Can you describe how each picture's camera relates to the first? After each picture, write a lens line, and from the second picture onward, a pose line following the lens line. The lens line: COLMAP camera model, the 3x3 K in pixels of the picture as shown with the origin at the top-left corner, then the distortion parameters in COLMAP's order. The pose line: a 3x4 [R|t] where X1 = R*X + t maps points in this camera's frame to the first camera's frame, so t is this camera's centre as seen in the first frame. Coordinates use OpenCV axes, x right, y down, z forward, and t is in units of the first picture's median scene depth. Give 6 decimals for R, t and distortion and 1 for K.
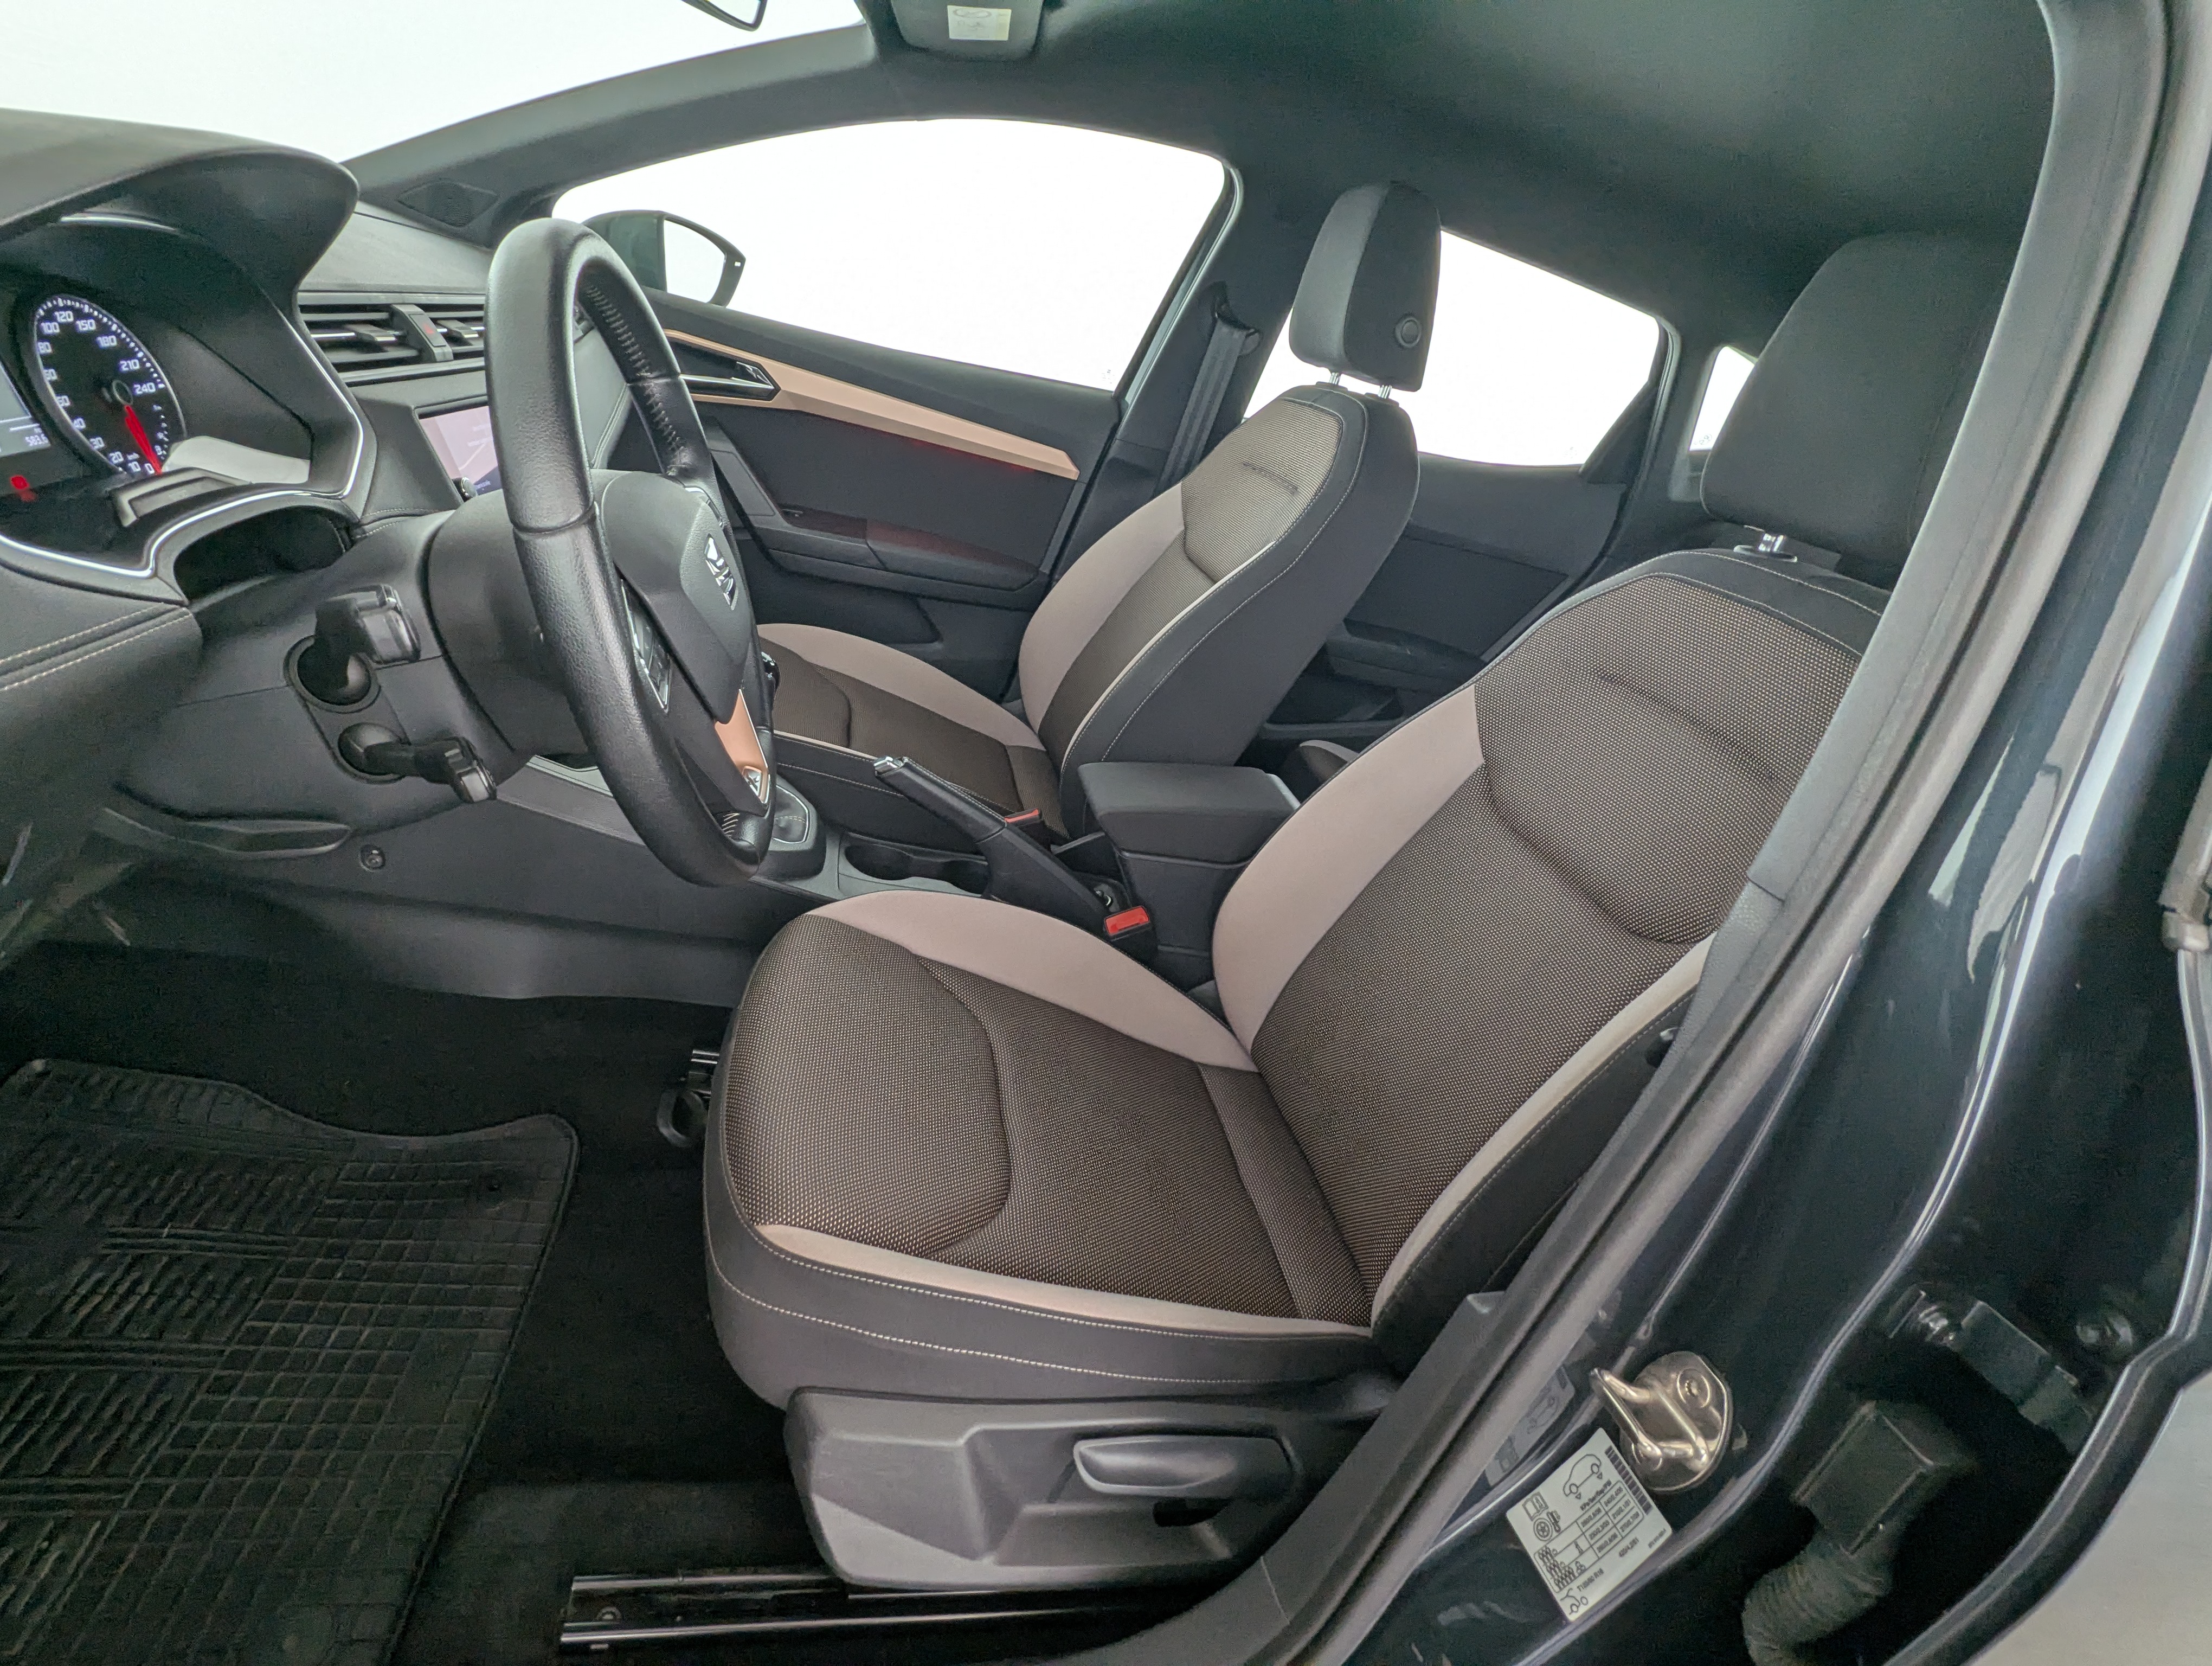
lens RADIAL K [[1060.3, 0, 1102.6], [0, 1060.3, 841.5], [0, 0, 1]] dist [0.000758, 0.002126]
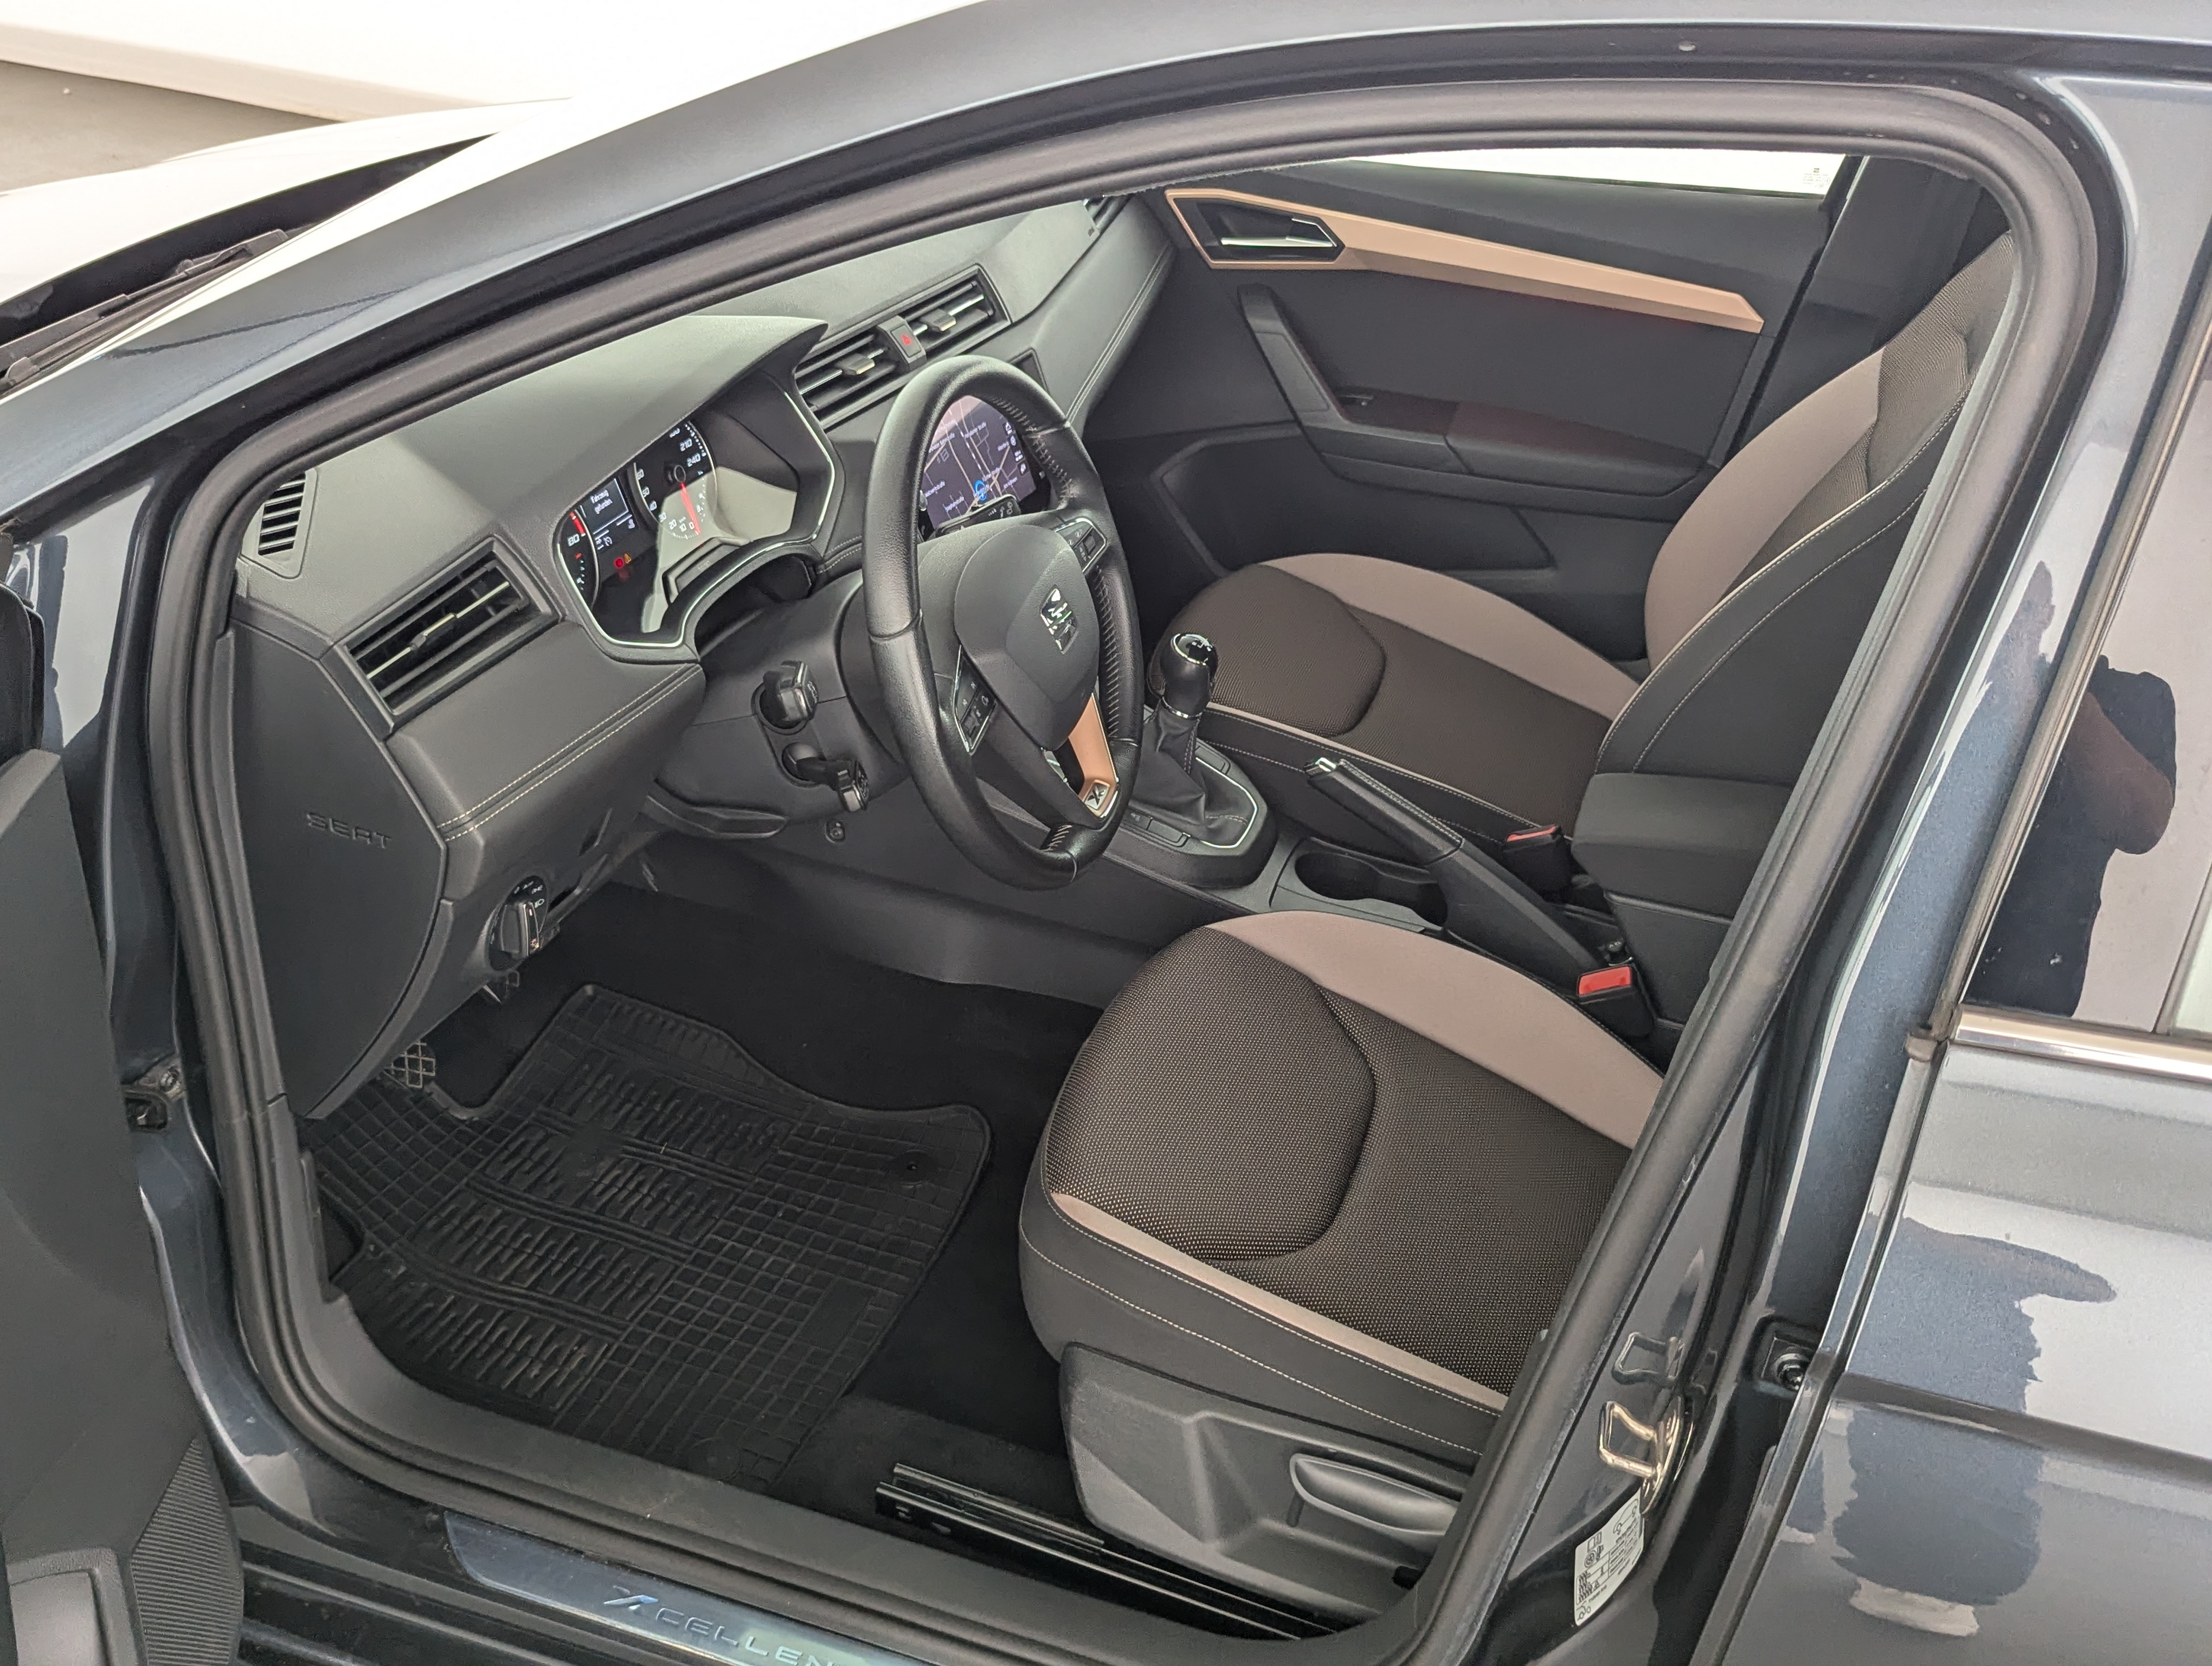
lens RADIAL K [[2108.4, 0, 1103.7], [0, 2108.4, 824.4], [0, 0, 1]] dist [0.047417, 0.000000]
pose [[0.854328, 0.078887, -0.513712, 0.681425], [-0.075055, 0.996779, 0.028247, -0.077562], [0.514286, 0.014424, 0.857497, -0.728555]]
